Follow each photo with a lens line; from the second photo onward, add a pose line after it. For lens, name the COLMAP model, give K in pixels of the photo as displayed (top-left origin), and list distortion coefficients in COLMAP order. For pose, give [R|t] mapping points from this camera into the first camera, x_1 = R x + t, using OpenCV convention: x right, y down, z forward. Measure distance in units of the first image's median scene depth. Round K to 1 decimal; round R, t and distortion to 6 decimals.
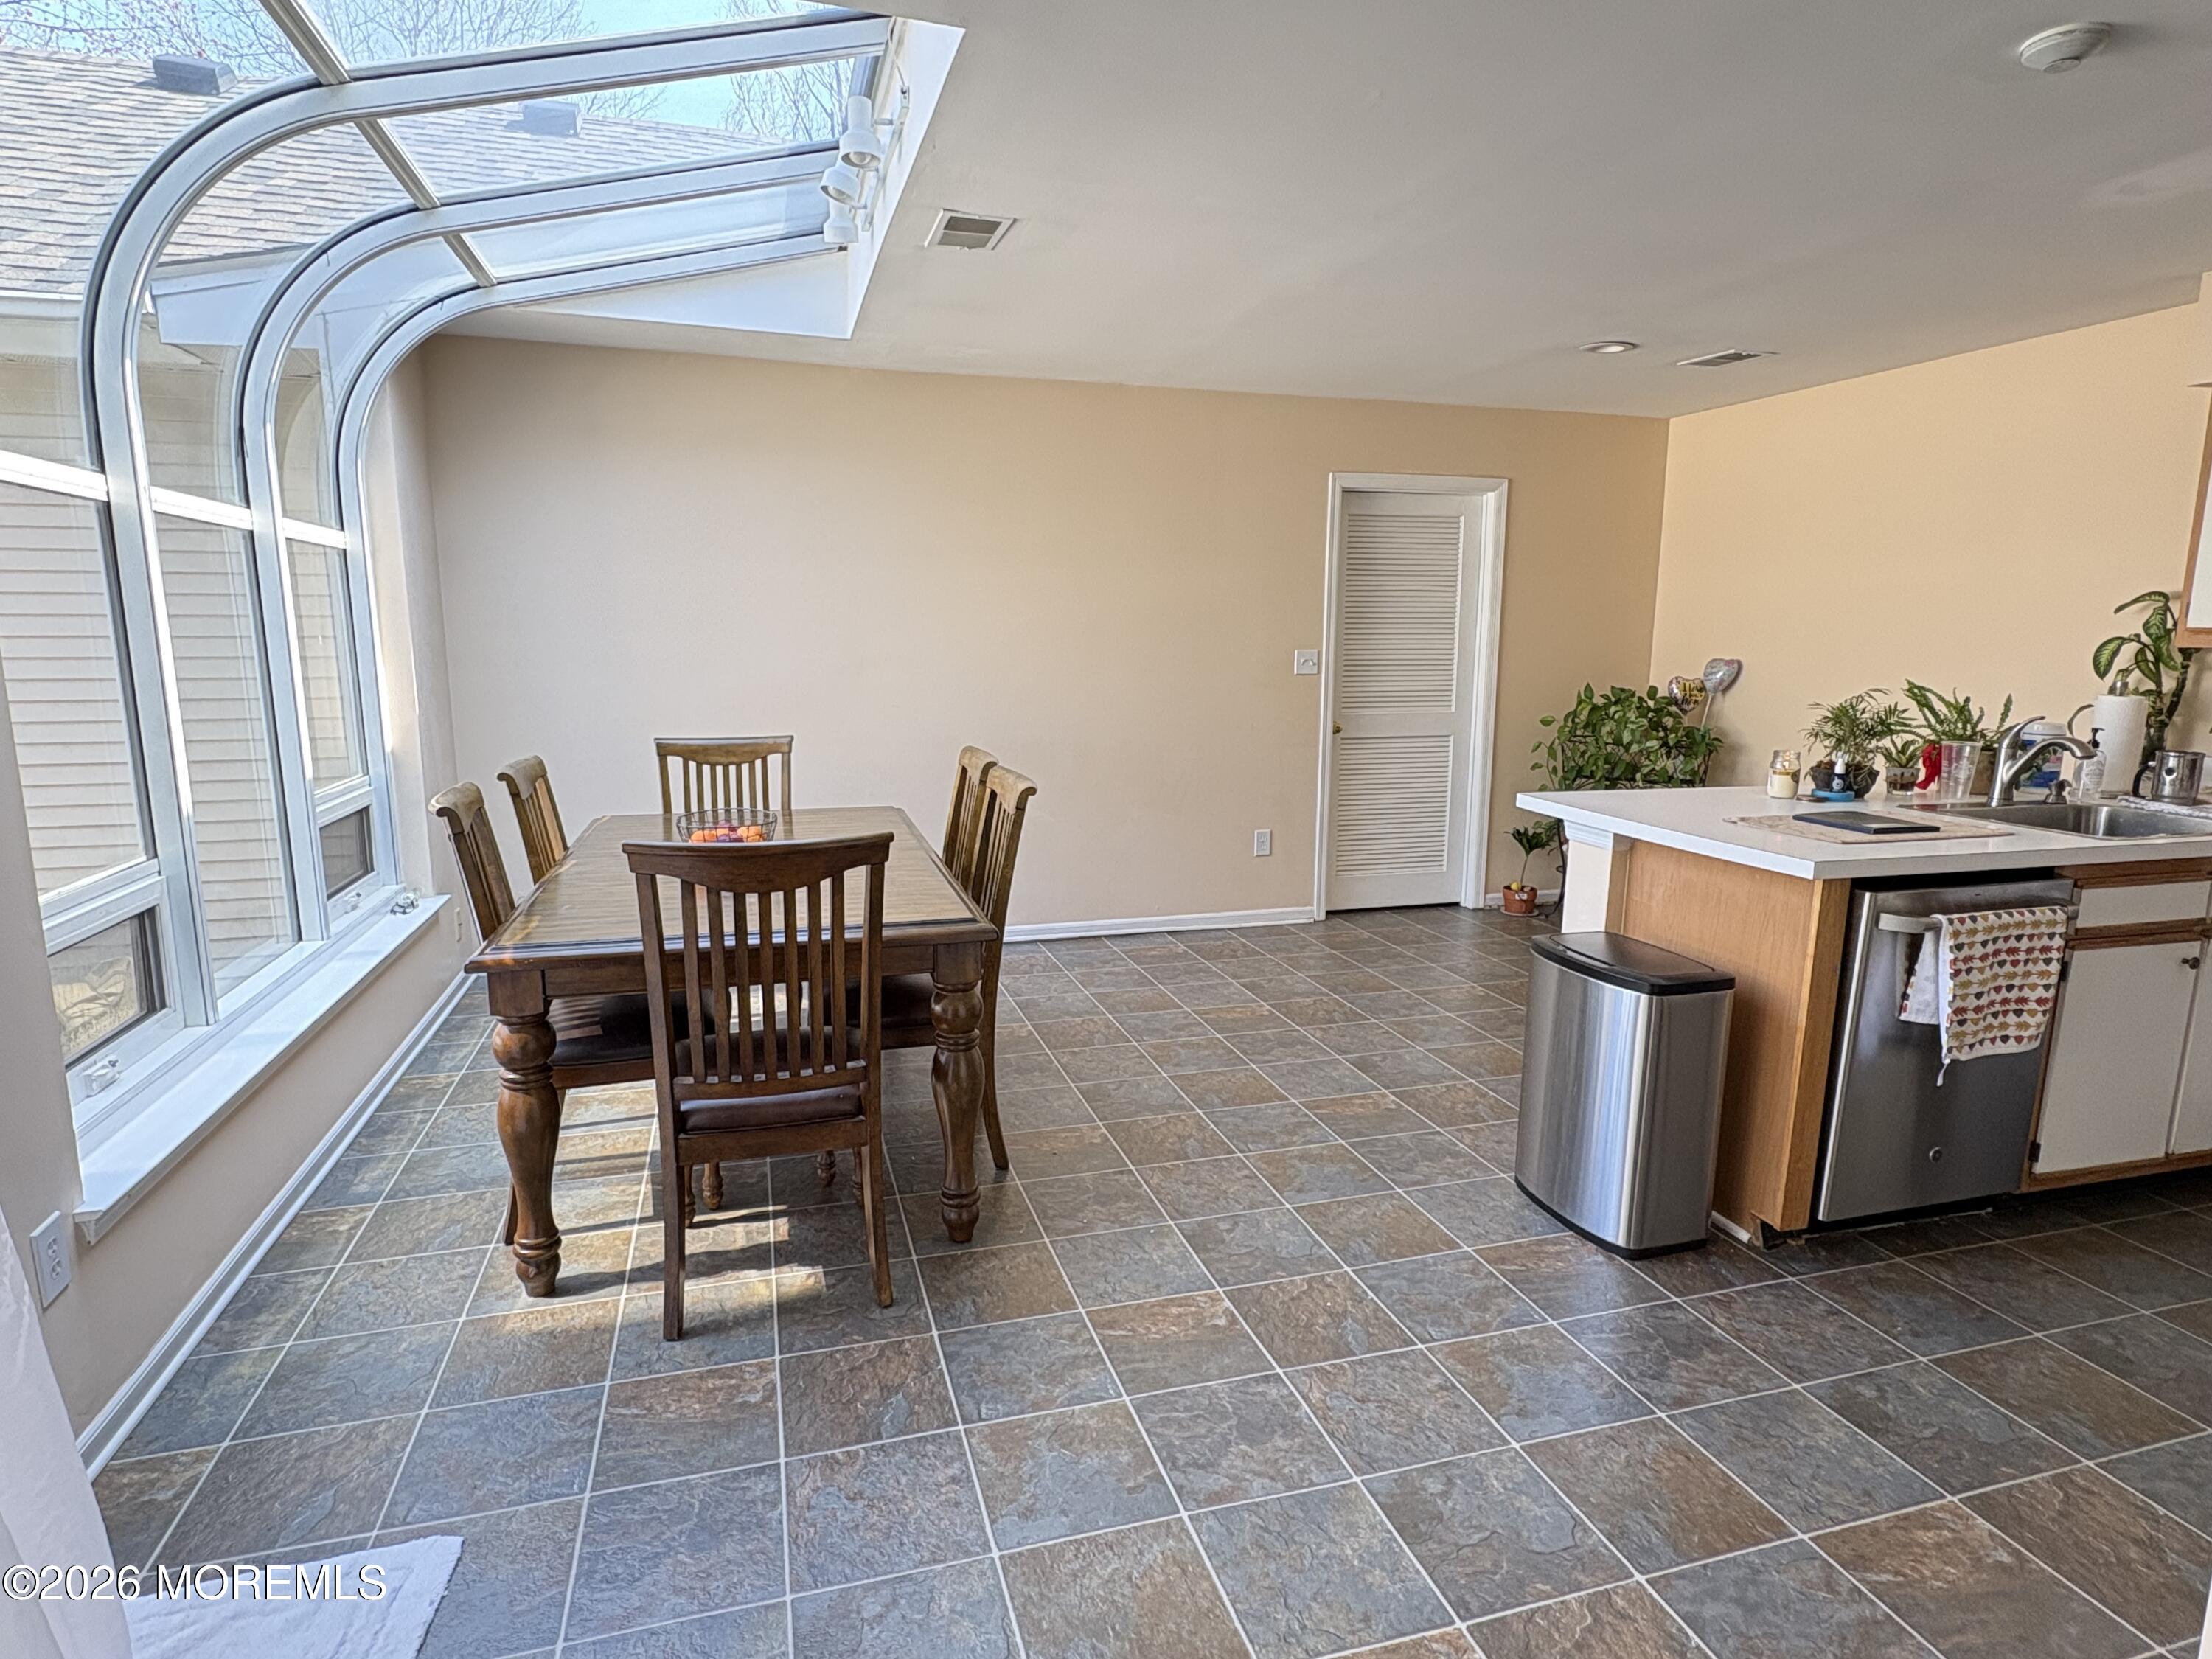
lens RADIAL K [[1198.0, 0, 1088.3], [0, 1198.0, 835.3], [0, 0, 1]] dist [0.006006, 0.000467]
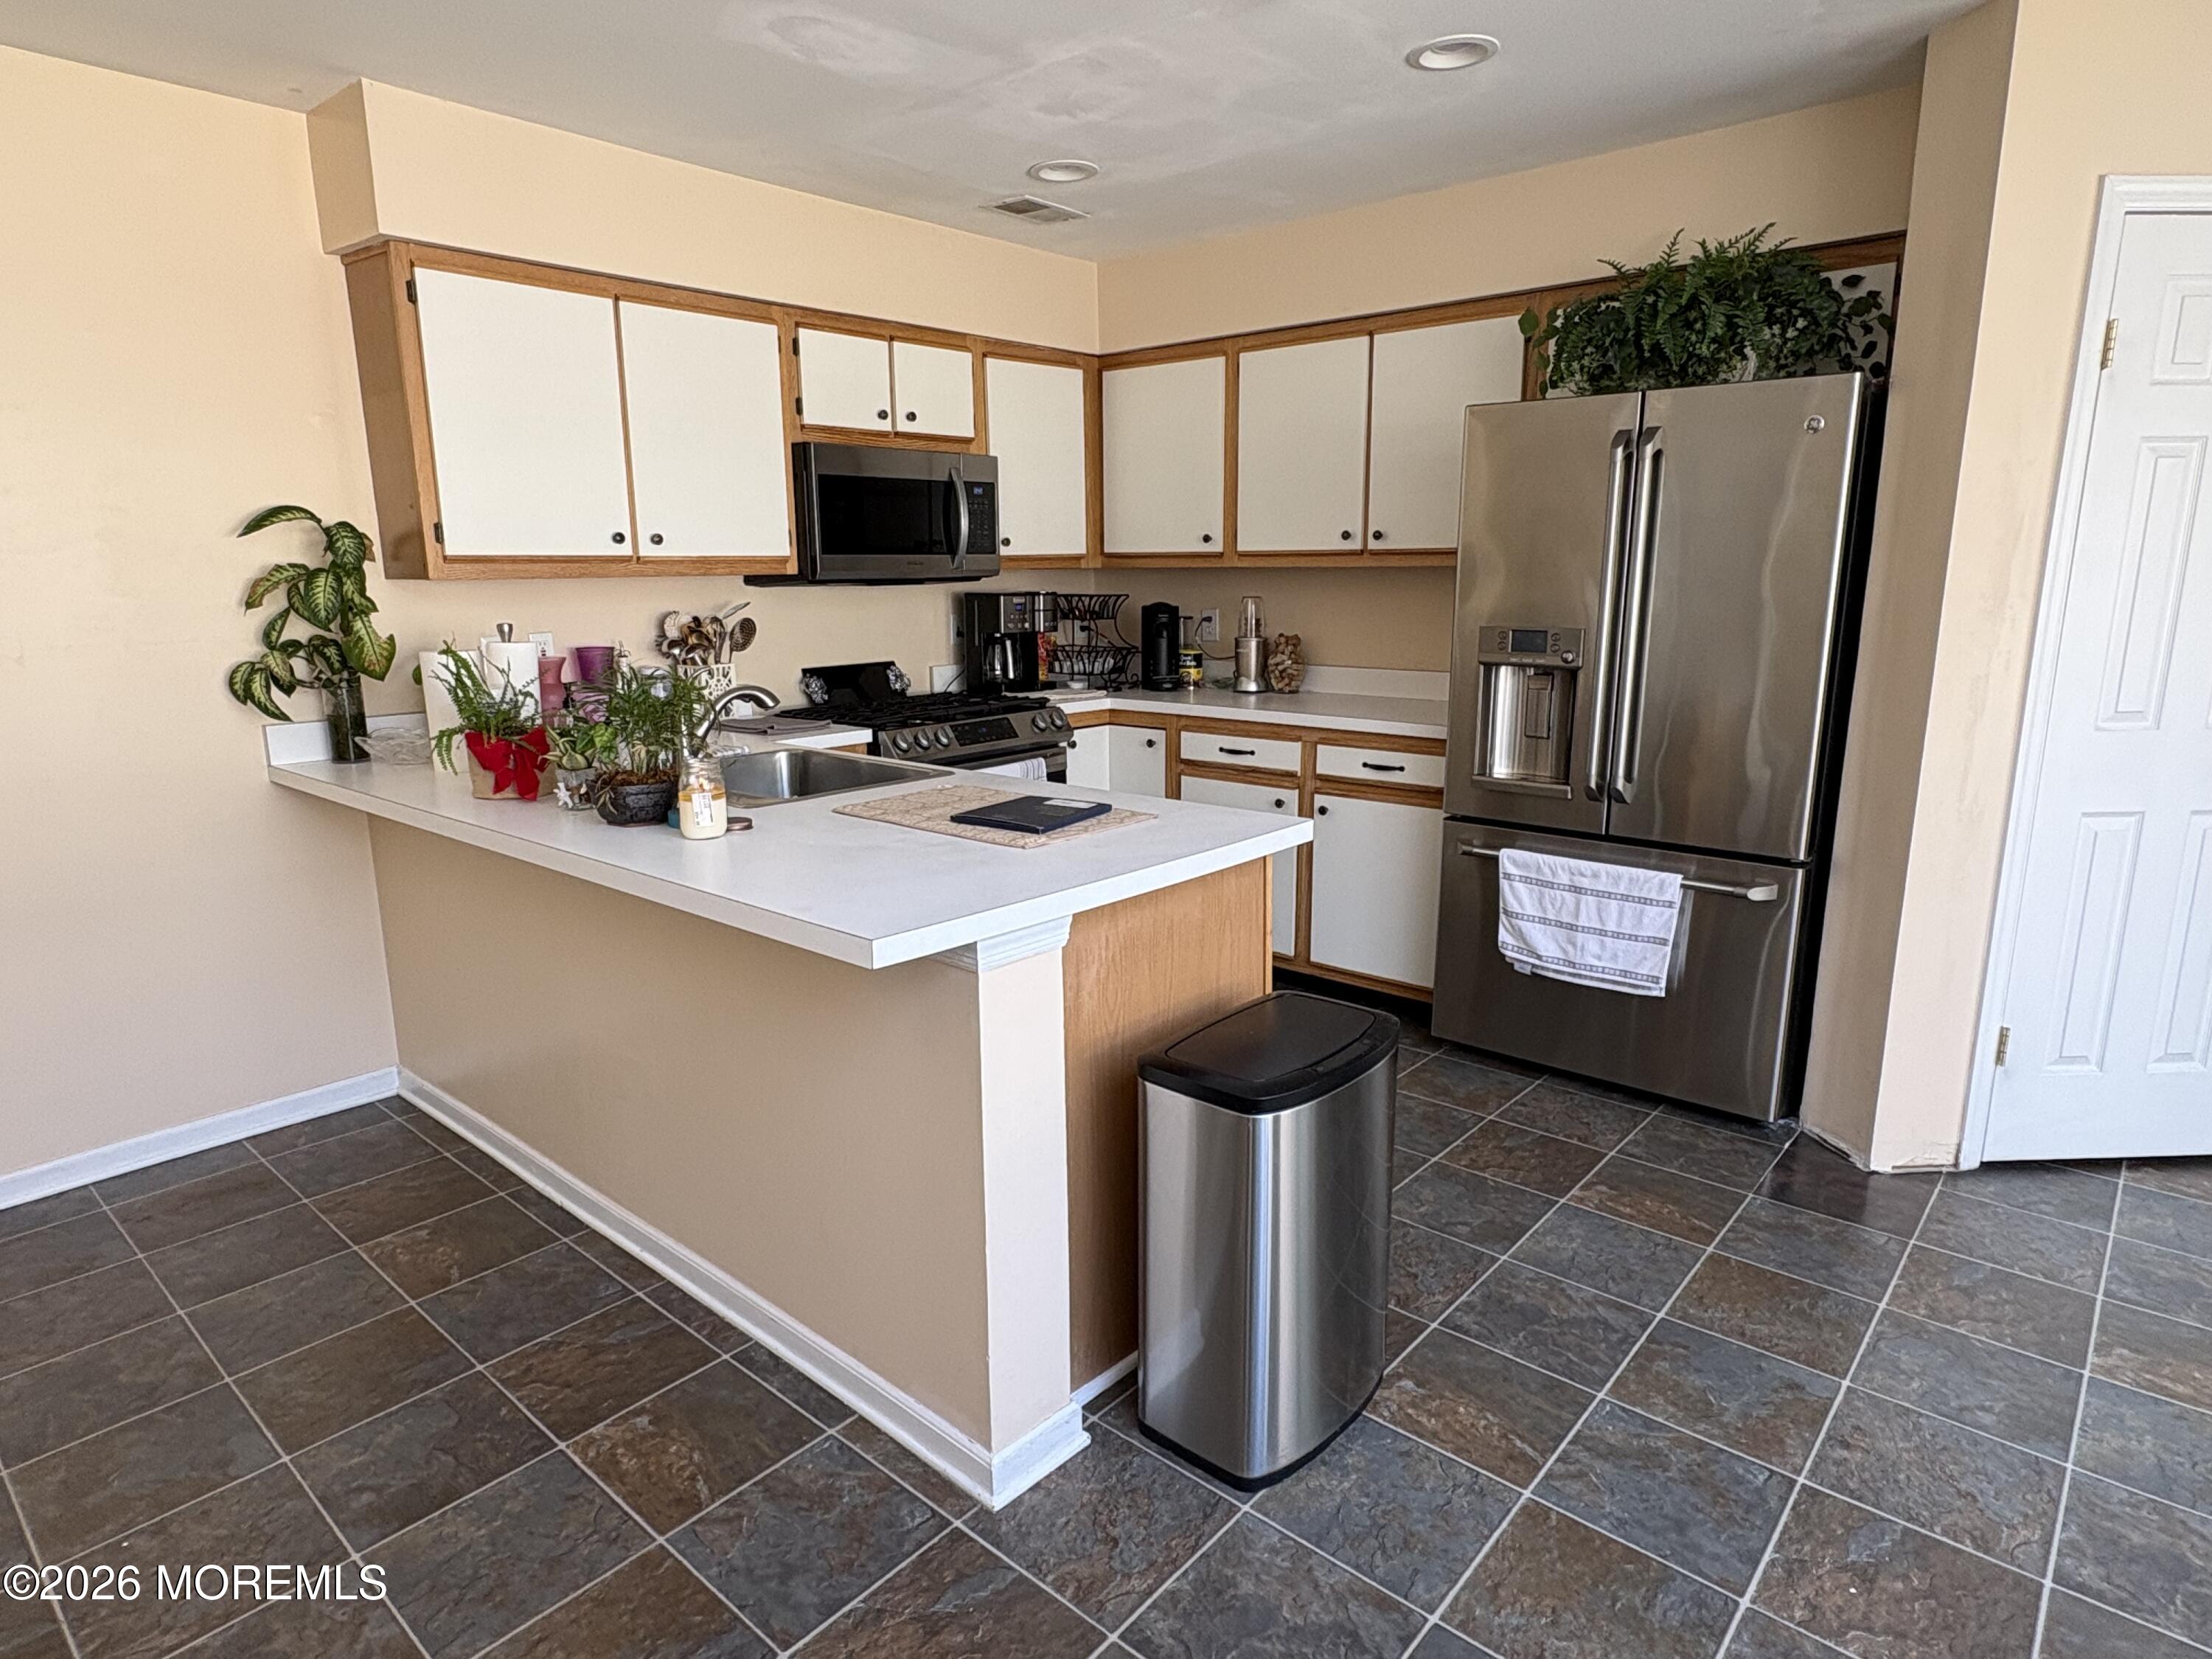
lens RADIAL K [[1264.3, 0, 1112.6], [0, 1264.3, 835.4], [0, 0, 1]] dist [0.001591, -0.000499]
pose [[-0.550404, -0.180853, 0.815075, -0.491998], [0.146002, 0.940364, 0.307245, -0.296682], [-0.822034, 0.288112, -0.491174, 1.722221]]
